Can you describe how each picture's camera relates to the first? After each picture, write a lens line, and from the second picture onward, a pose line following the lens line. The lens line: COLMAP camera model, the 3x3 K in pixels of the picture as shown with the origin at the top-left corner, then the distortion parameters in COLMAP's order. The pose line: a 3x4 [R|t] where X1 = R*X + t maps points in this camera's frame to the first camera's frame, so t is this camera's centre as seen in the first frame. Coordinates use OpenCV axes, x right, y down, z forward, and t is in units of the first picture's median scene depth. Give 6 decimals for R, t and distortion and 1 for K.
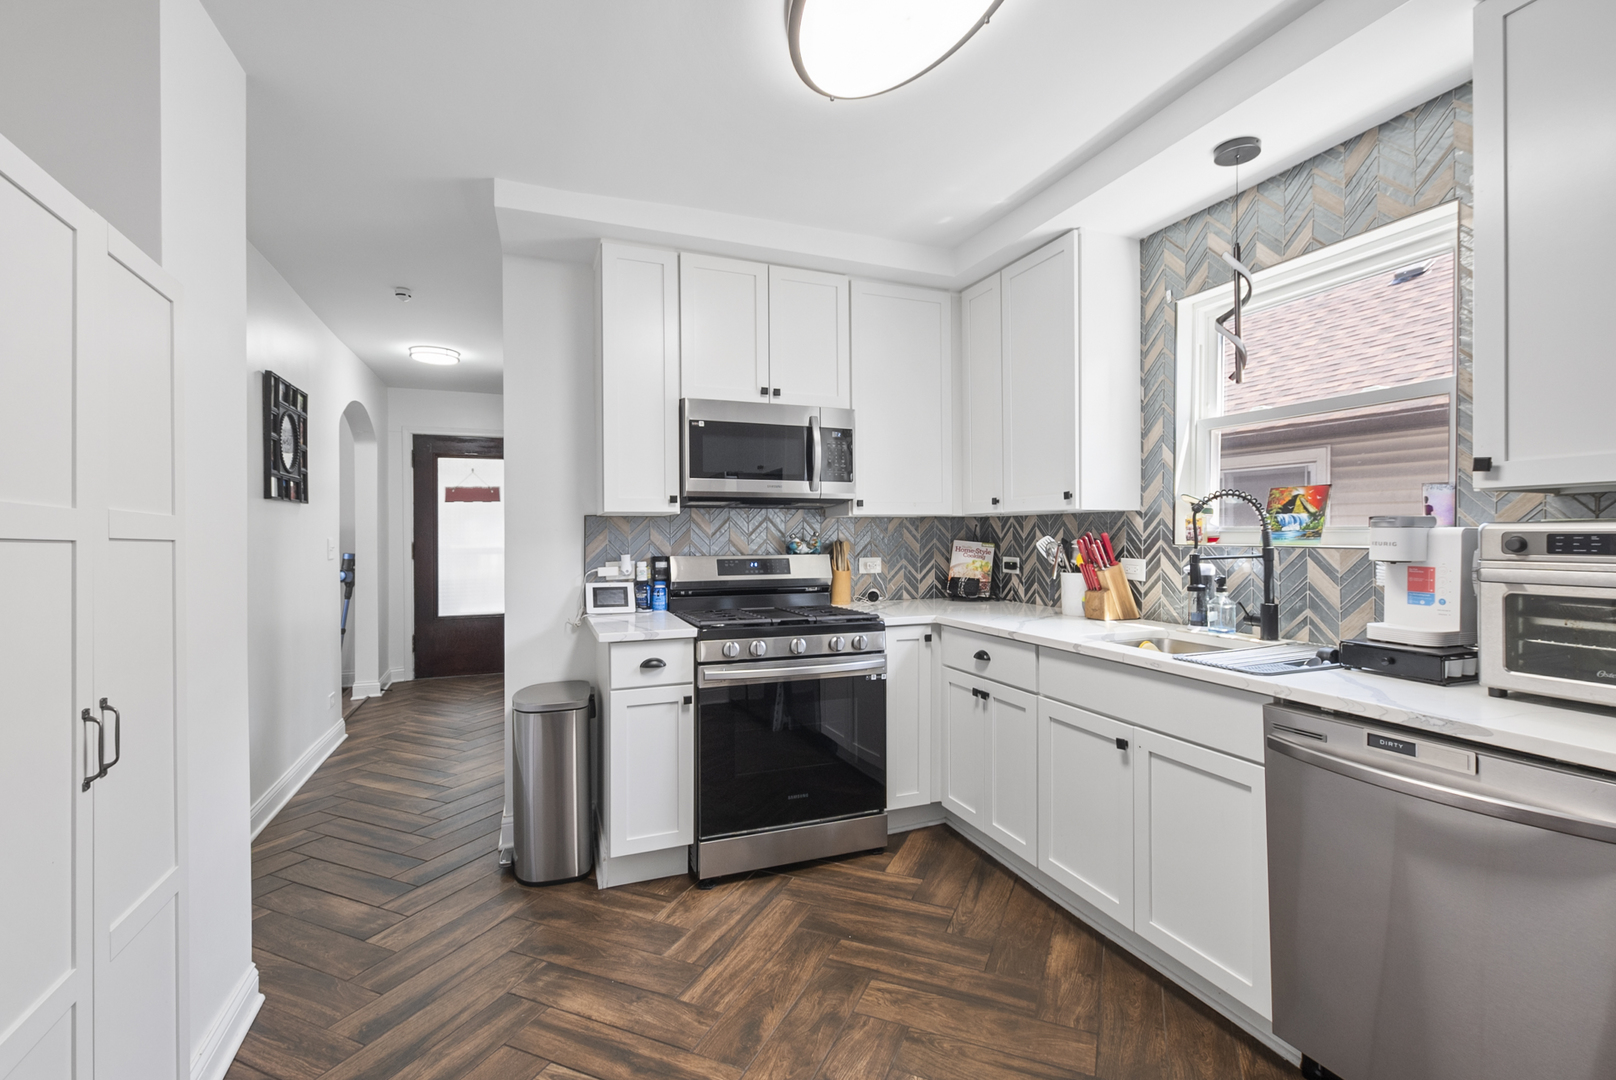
lens RADIAL K [[721.4, 0, 811.4], [0, 721.4, 539.2], [0, 0, 1]] dist [0.007625, -0.002373]
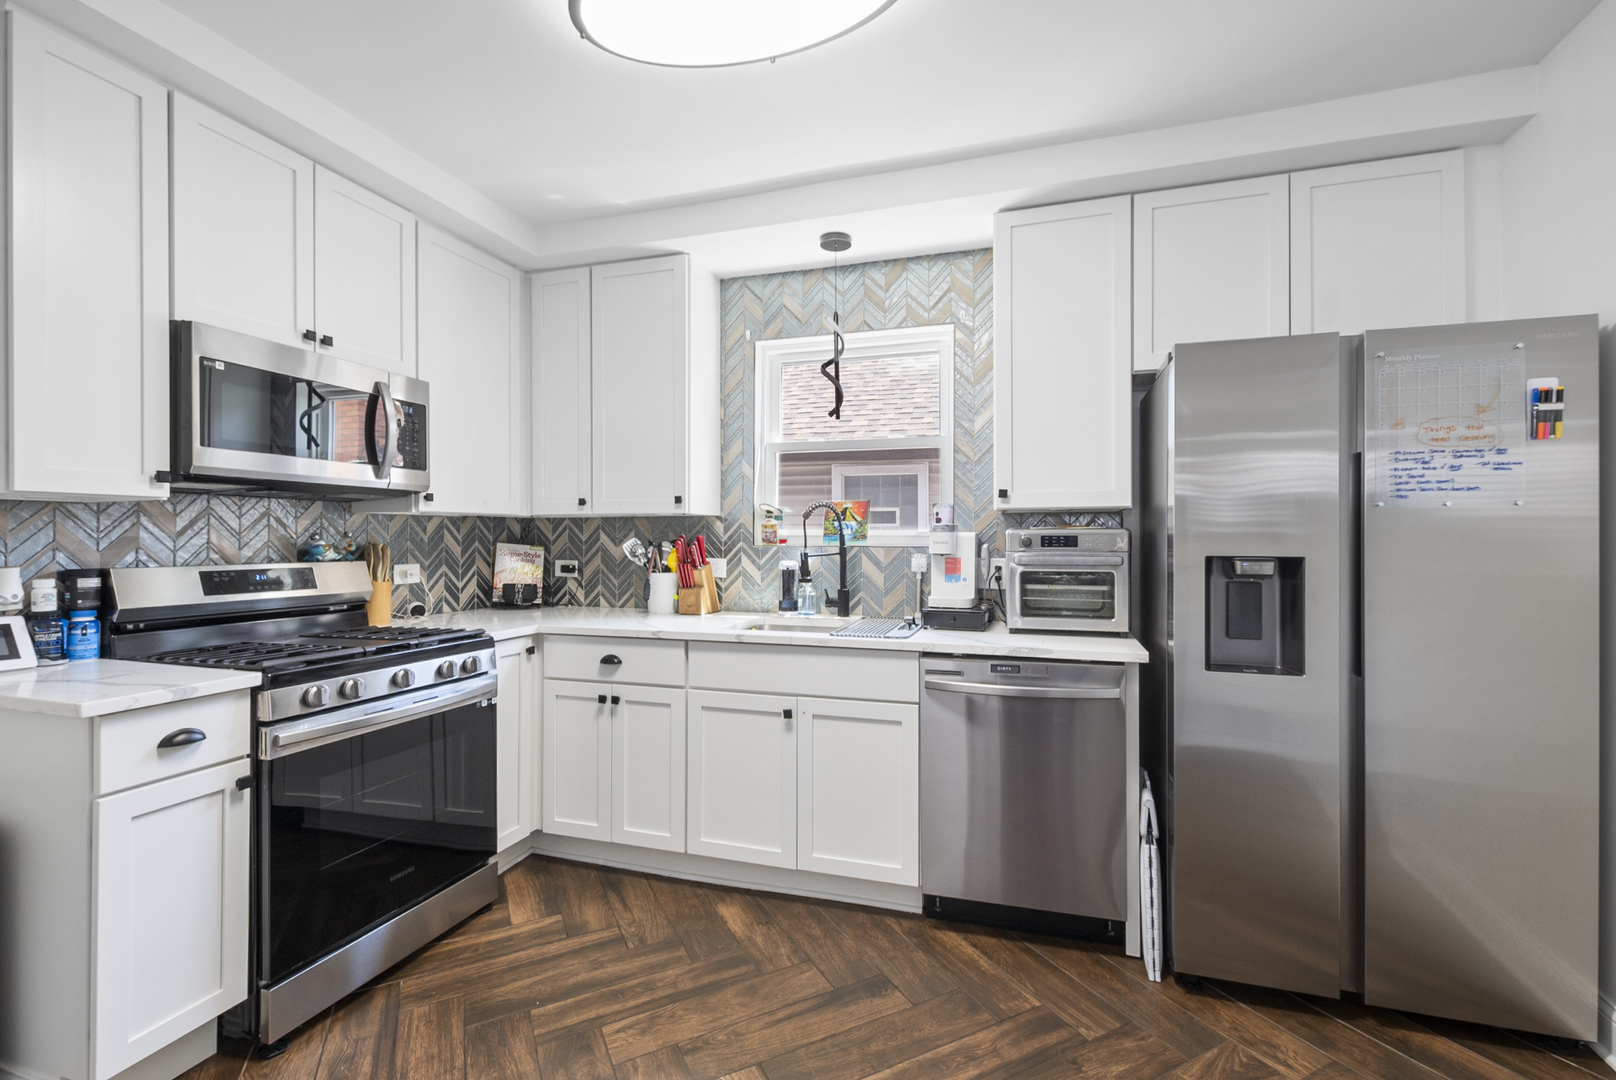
lens RADIAL K [[721.4, 0, 821.7], [0, 721.4, 541.3], [0, 0, 1]] dist [0.007625, -0.002373]
pose [[0.628189, 0.001284, 0.778060, -0.349902], [0.003541, 0.999984, -0.004509, 0.006434], [-0.778053, 0.005588, 0.628174, 0.169120]]
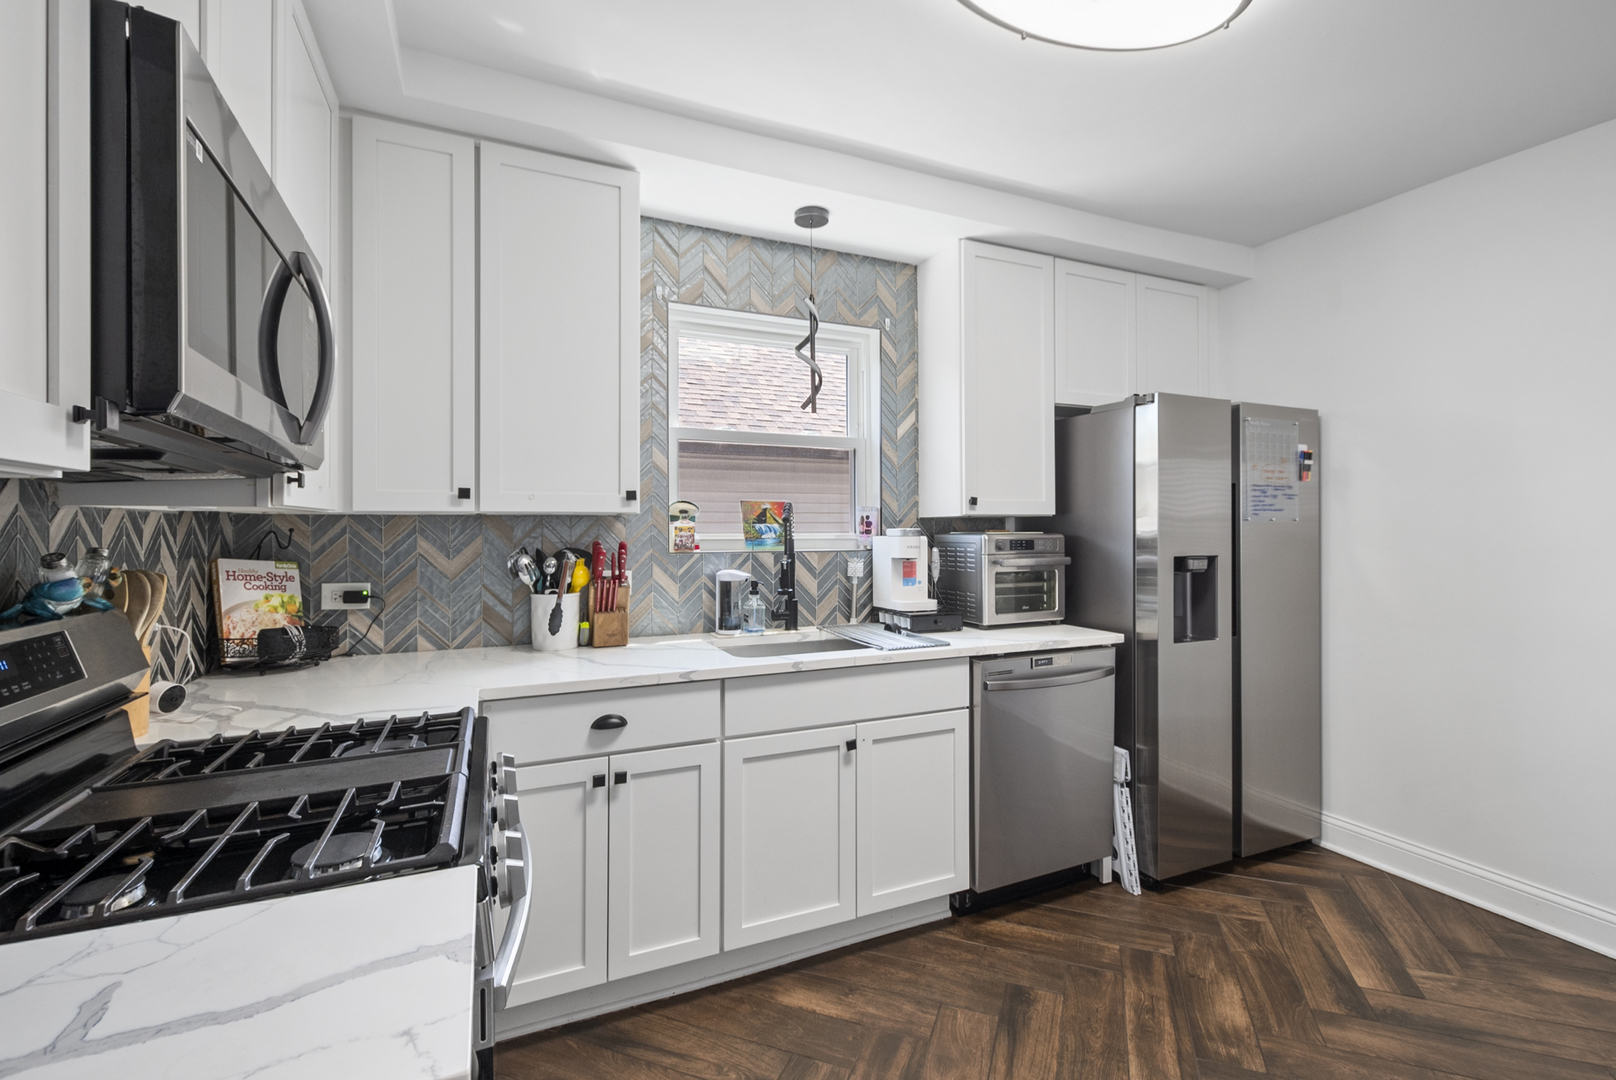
lens RADIAL K [[721.4, 0, 817.4], [0, 721.4, 531.2], [0, 0, 1]] dist [0.007625, -0.002373]
pose [[-0.059430, 0.002636, 0.998229, -0.470050], [0.011332, 0.999934, -0.001965, -0.017551], [-0.998168, 0.011196, -0.059456, 0.859820]]
